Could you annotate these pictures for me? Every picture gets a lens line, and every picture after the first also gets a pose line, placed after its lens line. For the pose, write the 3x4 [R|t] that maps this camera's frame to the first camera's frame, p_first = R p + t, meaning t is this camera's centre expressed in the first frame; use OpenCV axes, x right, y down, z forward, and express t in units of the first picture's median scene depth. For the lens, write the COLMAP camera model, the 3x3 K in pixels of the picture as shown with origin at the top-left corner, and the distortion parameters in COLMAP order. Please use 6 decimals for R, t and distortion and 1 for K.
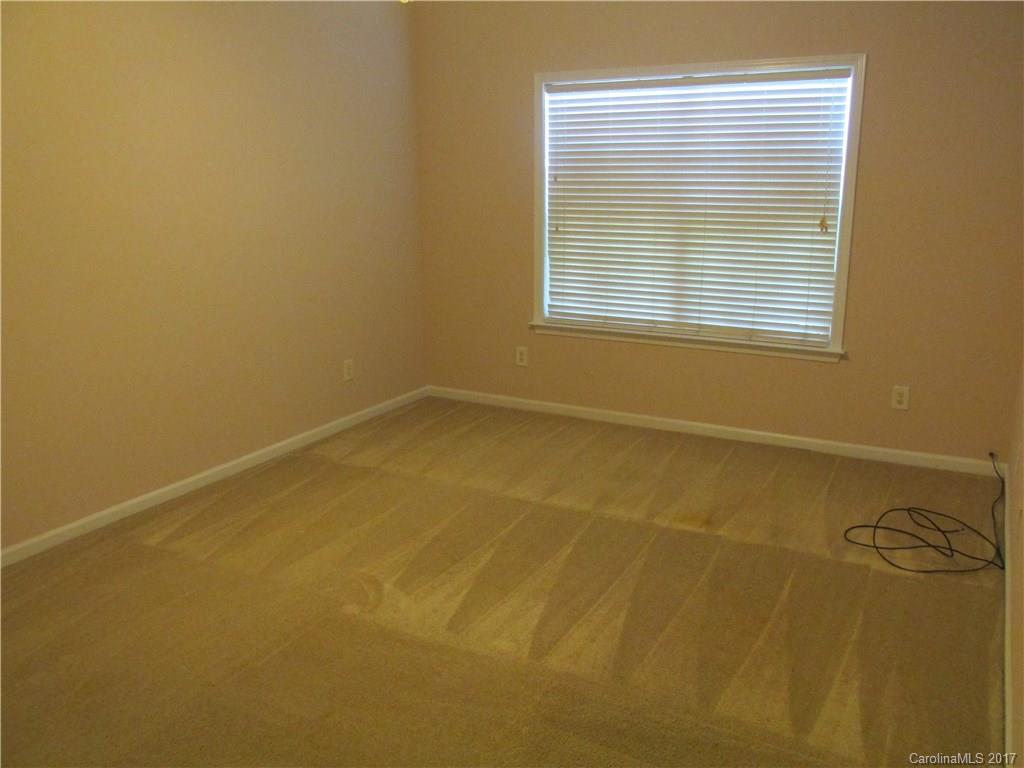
lens RADIAL K [[851.4, 0, 512.0], [0, 851.4, 384.0], [0, 0, 1]] dist [-0.036591, 0.009017]
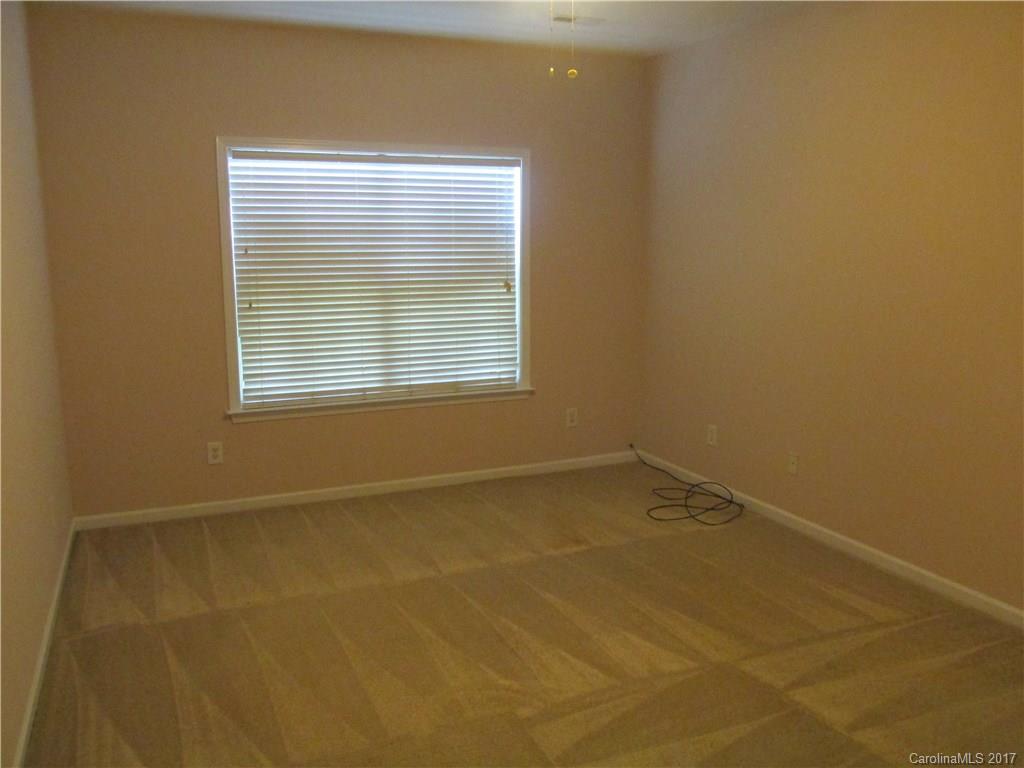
lens RADIAL K [[851.4, 0, 512.0], [0, 851.4, 384.0], [0, 0, 1]] dist [-0.036591, 0.009017]
pose [[0.603288, -0.127648, 0.787242, -0.545263], [0.195799, 0.980603, 0.008954, -0.056857], [-0.773115, 0.148739, 0.616579, 0.251973]]
